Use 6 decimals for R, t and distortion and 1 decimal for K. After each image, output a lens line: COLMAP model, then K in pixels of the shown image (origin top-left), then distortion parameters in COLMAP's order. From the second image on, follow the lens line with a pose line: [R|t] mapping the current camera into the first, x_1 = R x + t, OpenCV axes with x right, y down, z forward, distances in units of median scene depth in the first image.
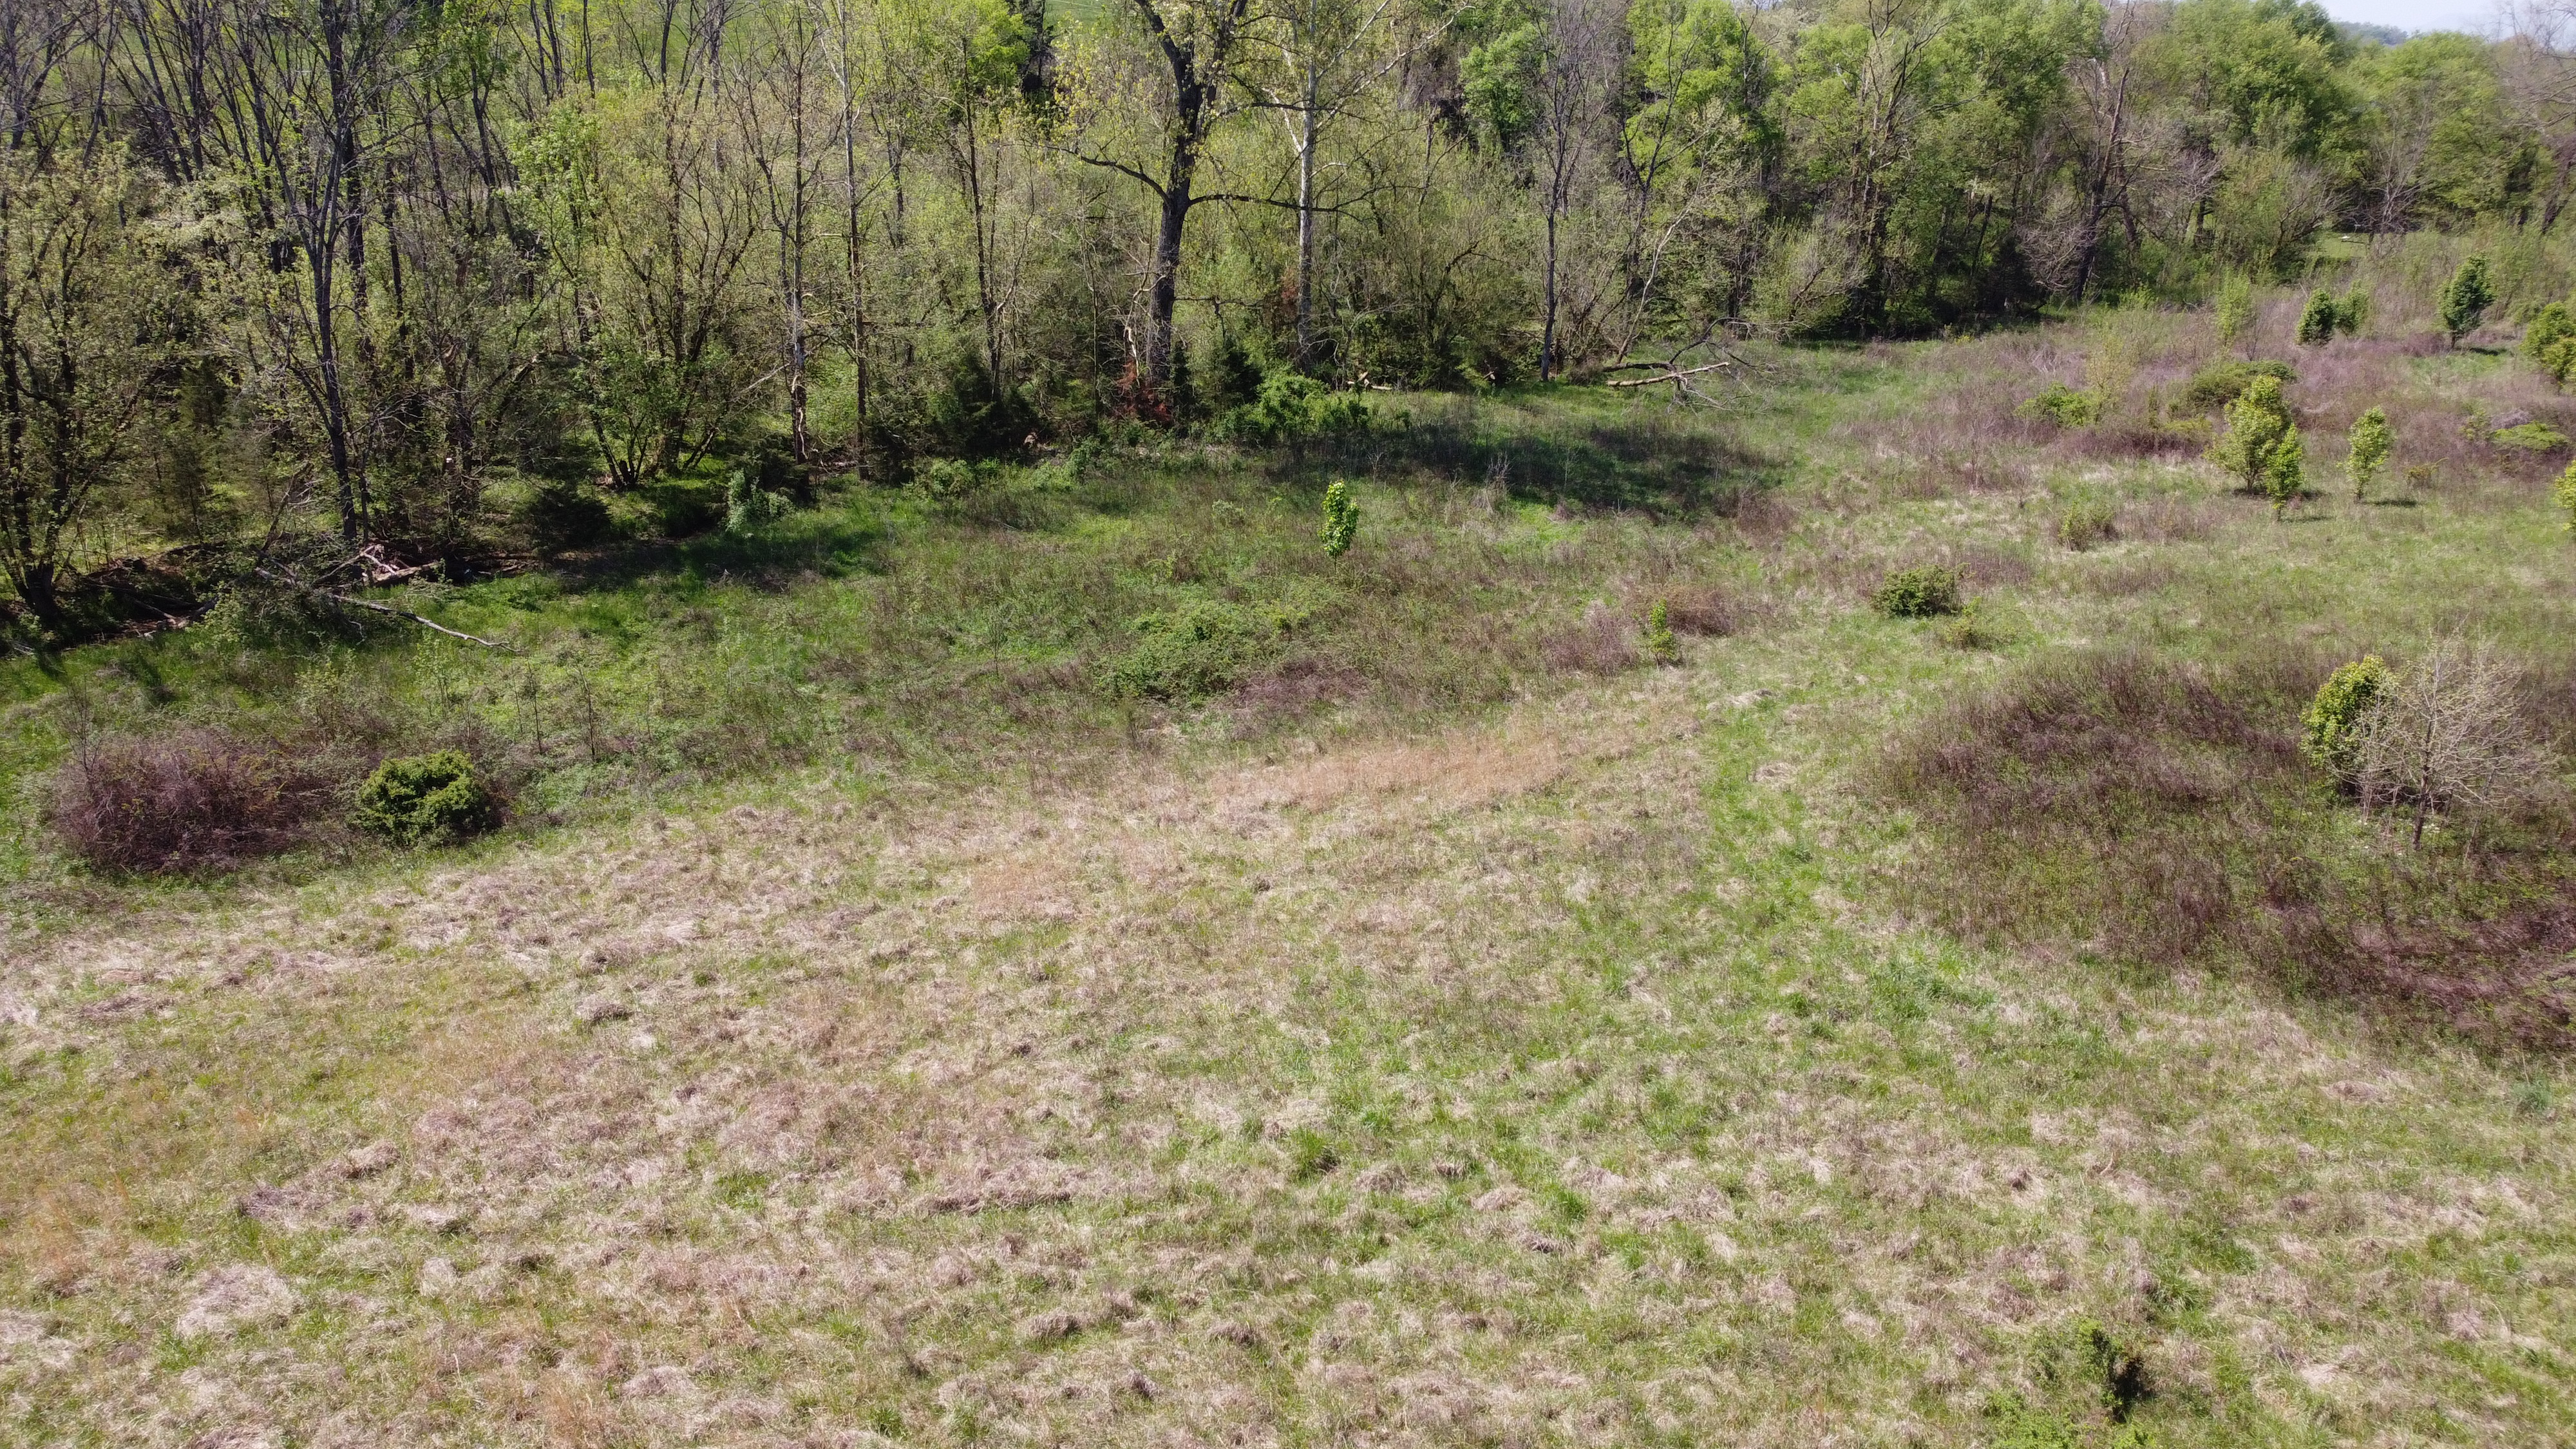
lens RADIAL K [[1927.7, 0, 1284.0], [0, 1927.7, 733.6], [0, 0, 1]] dist [-0.004211, 0.000455]
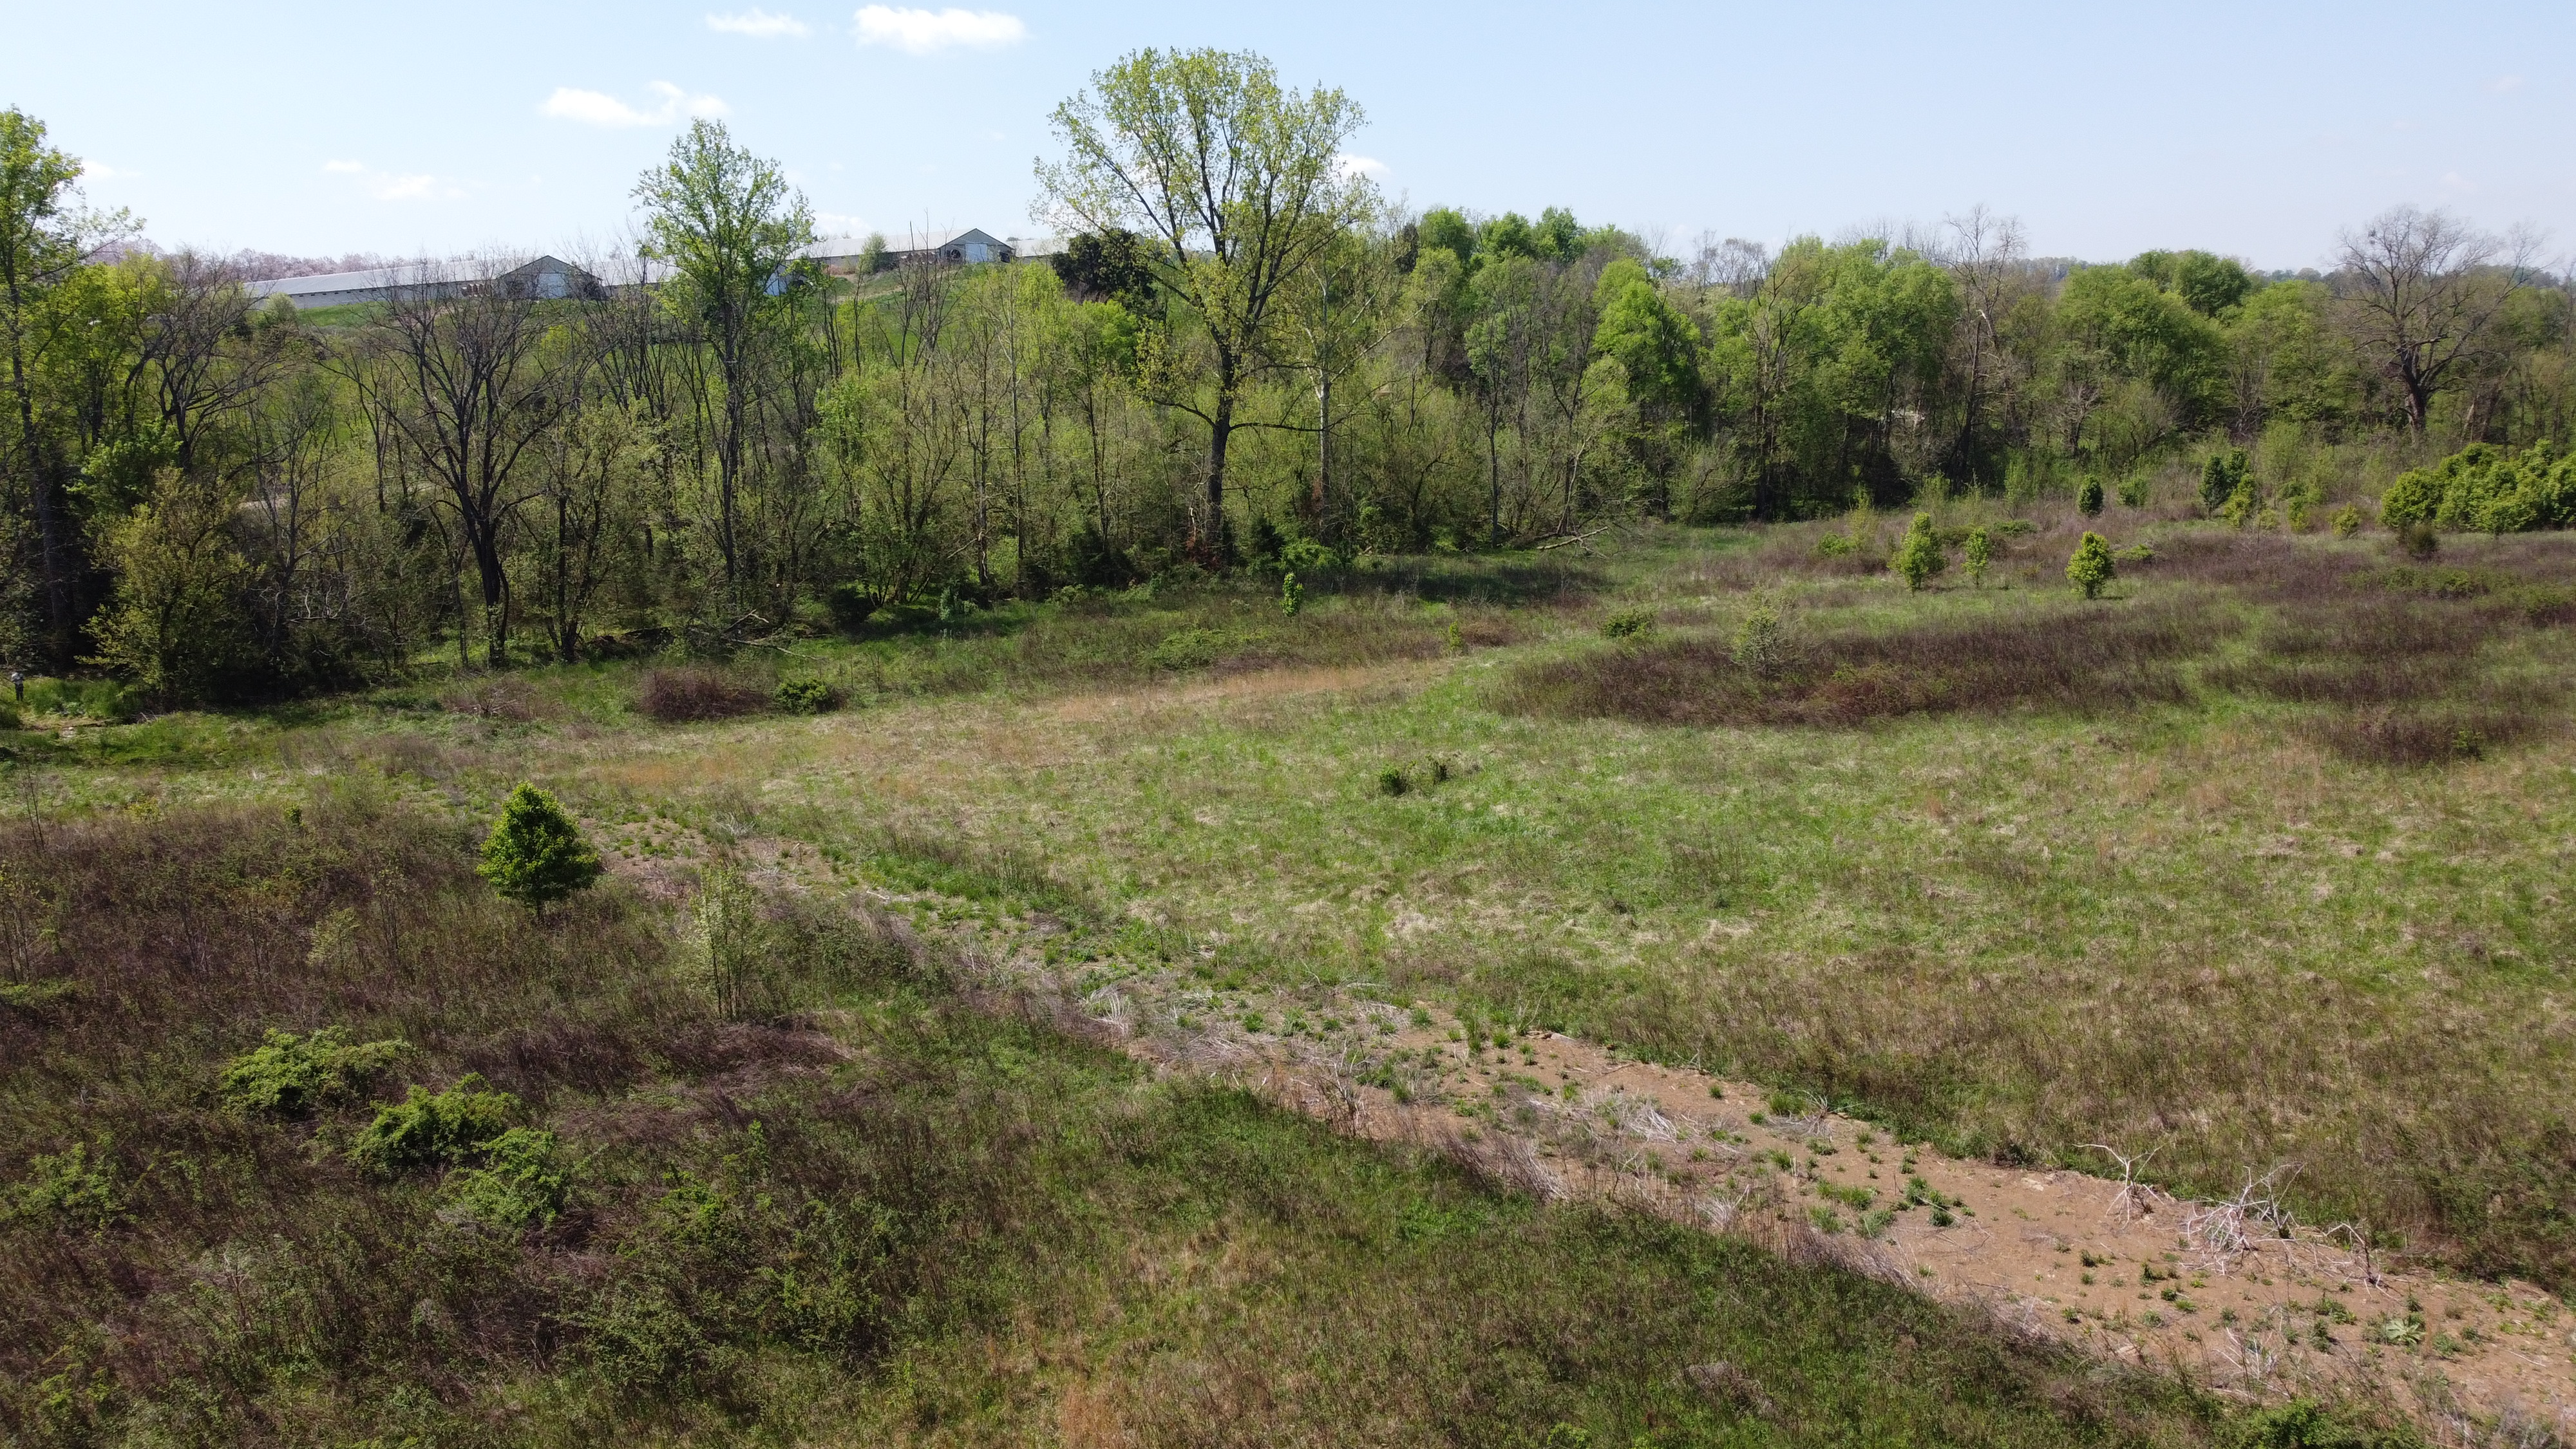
lens RADIAL K [[1927.7, 0, 1284.0], [0, 1927.7, 733.6], [0, 0, 1]] dist [-0.004211, 0.000455]
pose [[0.996117, -0.019133, -0.085930, 0.123599], [0.007260, 0.990626, -0.136412, 0.182016], [0.087735, 0.135259, 0.986918, -0.501268]]
